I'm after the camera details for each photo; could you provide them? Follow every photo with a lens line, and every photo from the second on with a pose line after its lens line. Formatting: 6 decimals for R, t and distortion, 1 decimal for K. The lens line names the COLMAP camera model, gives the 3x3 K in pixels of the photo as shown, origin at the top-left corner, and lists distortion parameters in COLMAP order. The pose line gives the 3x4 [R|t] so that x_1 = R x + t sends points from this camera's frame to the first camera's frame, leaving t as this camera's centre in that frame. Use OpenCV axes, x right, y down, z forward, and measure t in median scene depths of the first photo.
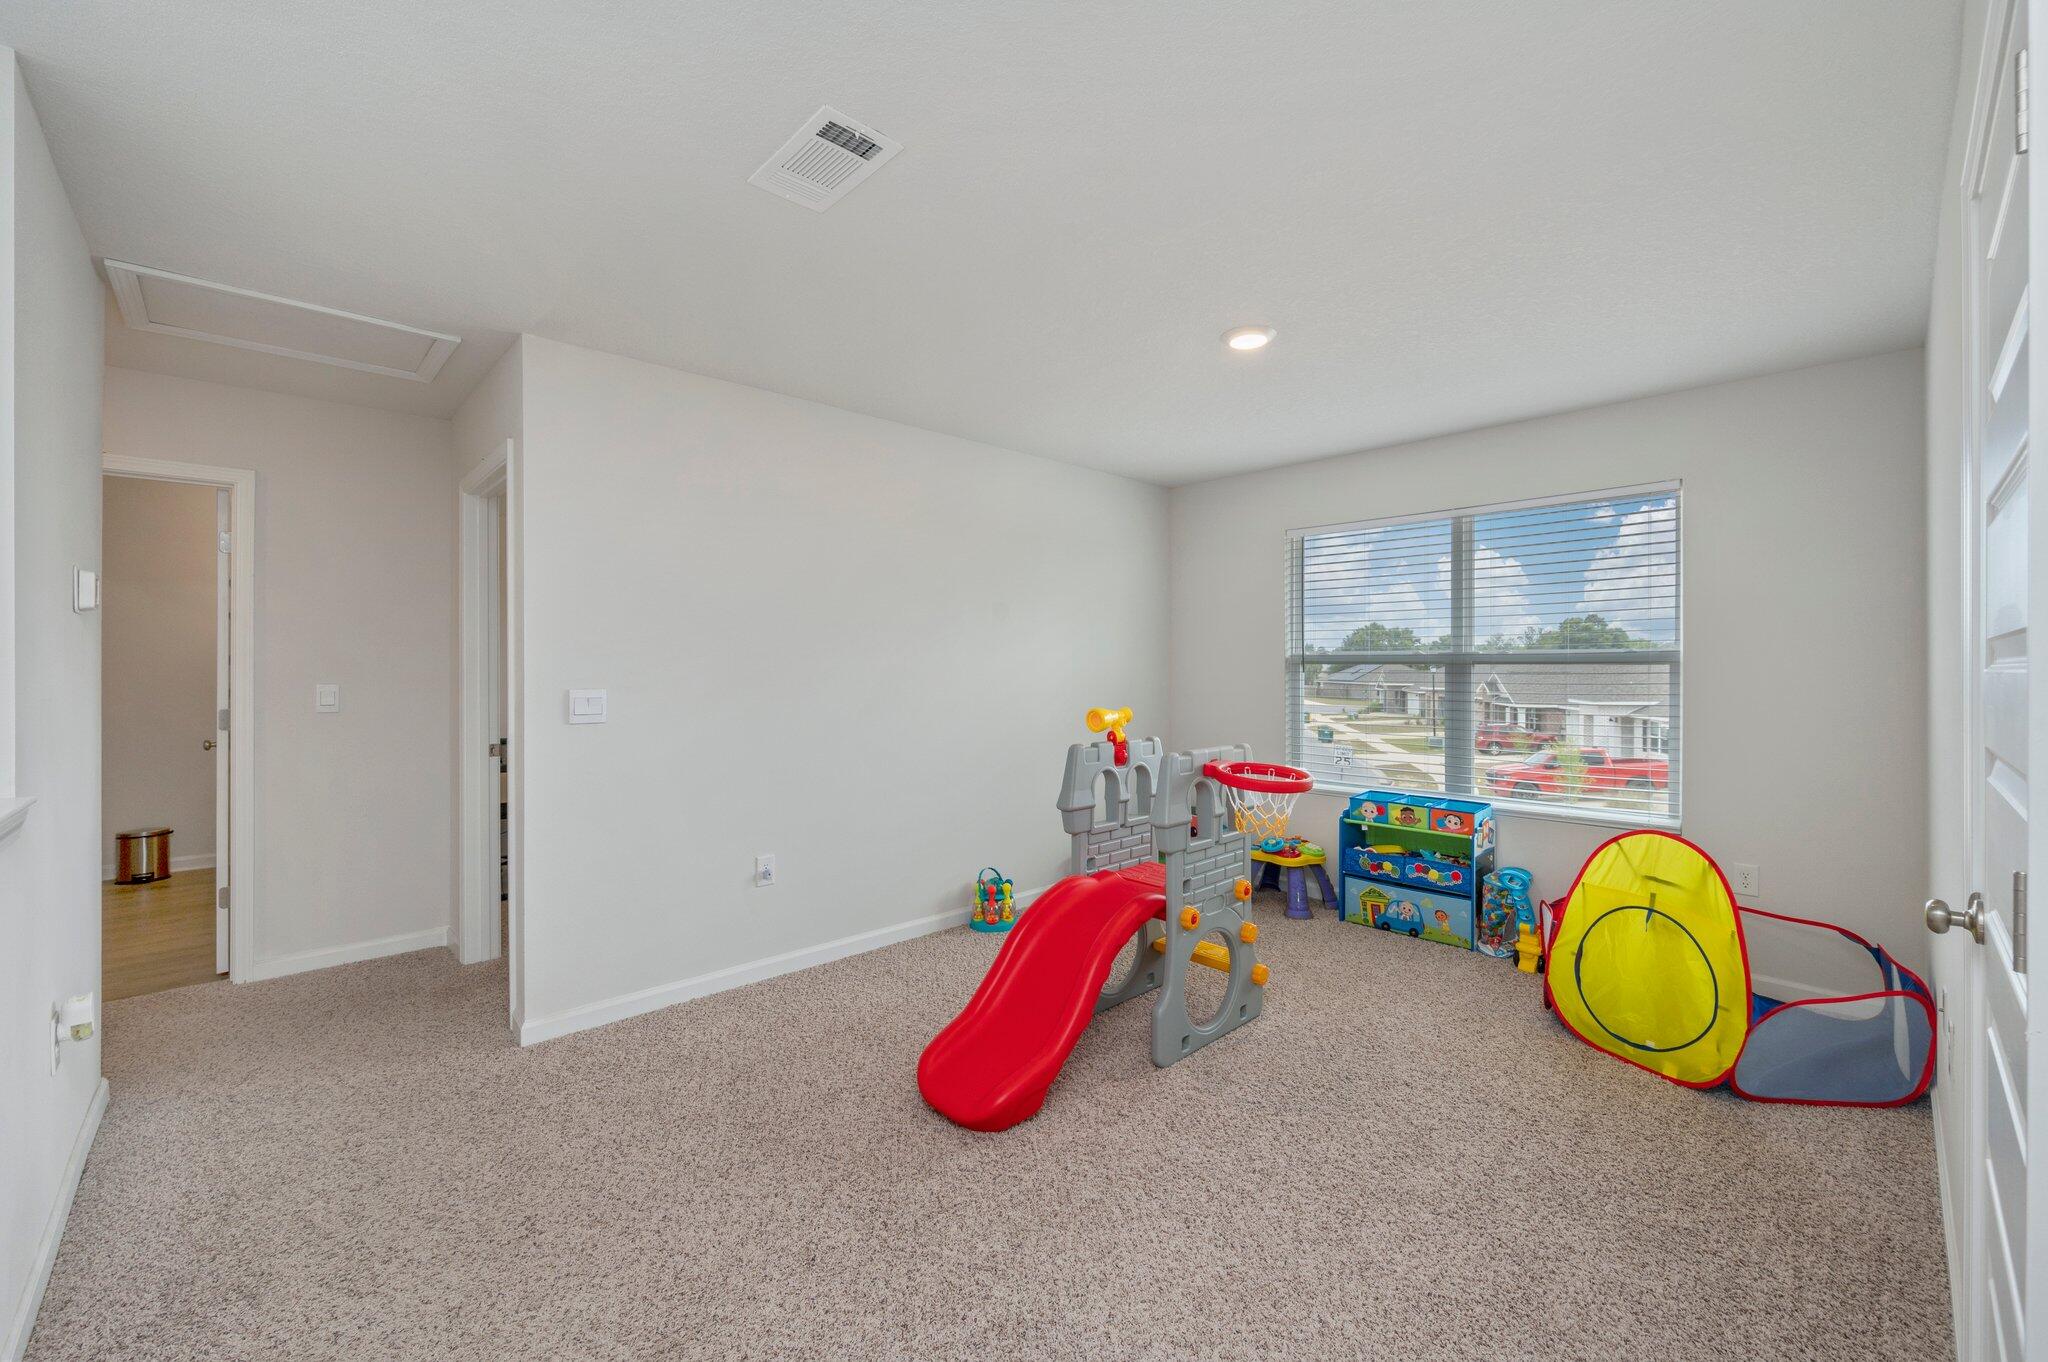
lens RADIAL K [[817.8, 0, 1024.0], [0, 817.8, 681.0], [0, 0, 1]] dist [-0.000236, -0.000032]
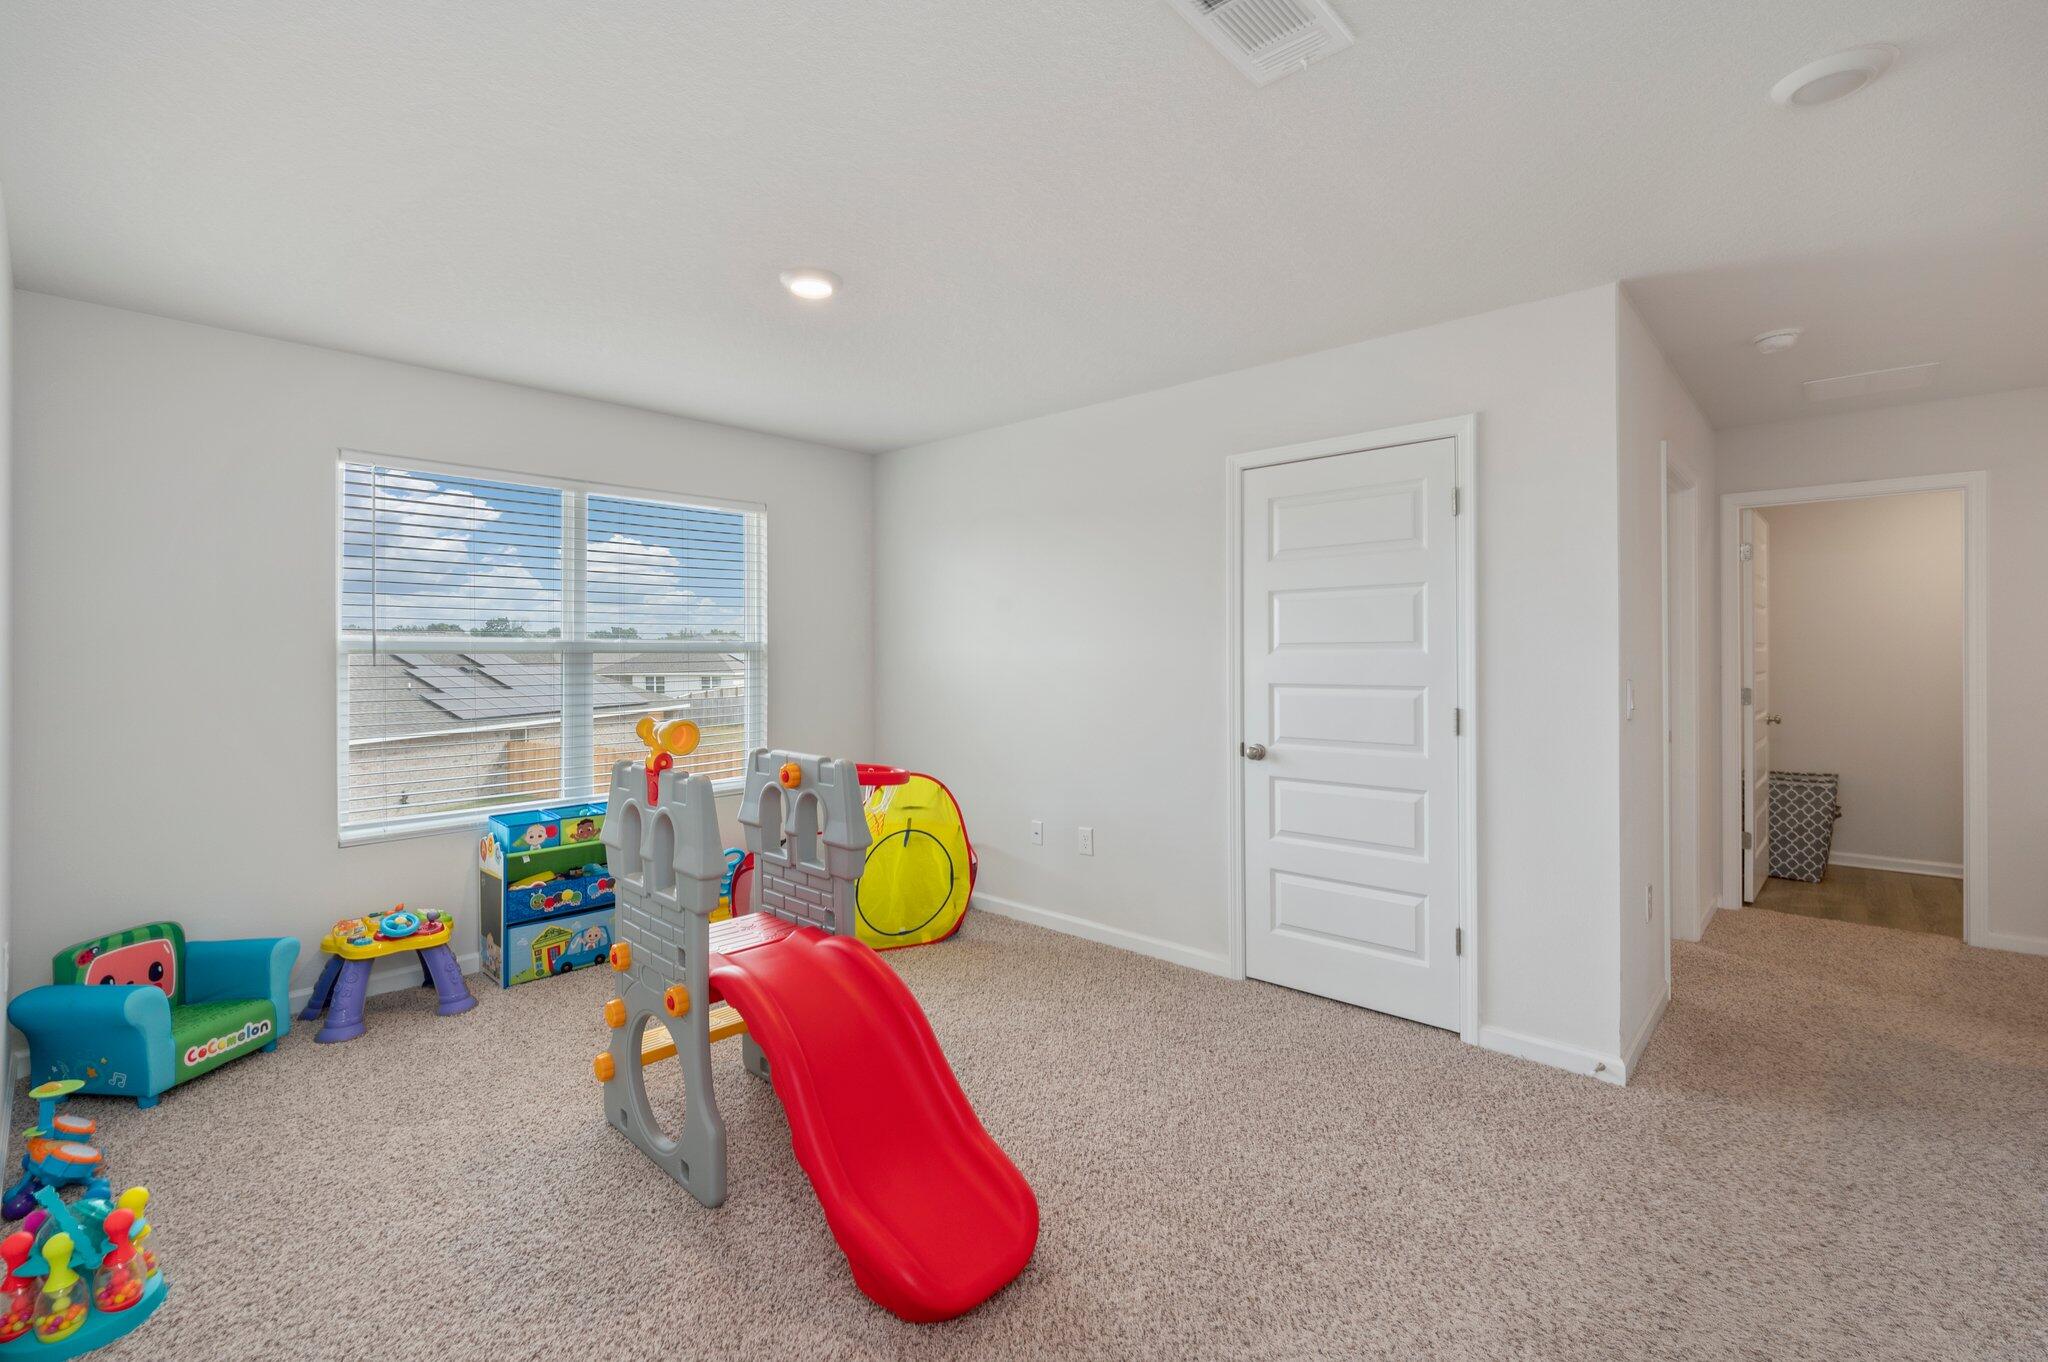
lens RADIAL K [[929.9, 0, 1021.3], [0, 929.9, 651.2], [0, 0, 1]] dist [-0.000161, 0.000508]
pose [[-0.062481, -0.006131, 0.998027, -0.538915], [0.020388, 0.999765, 0.007418, -0.021218], [-0.997838, 0.020811, -0.062341, 0.594710]]
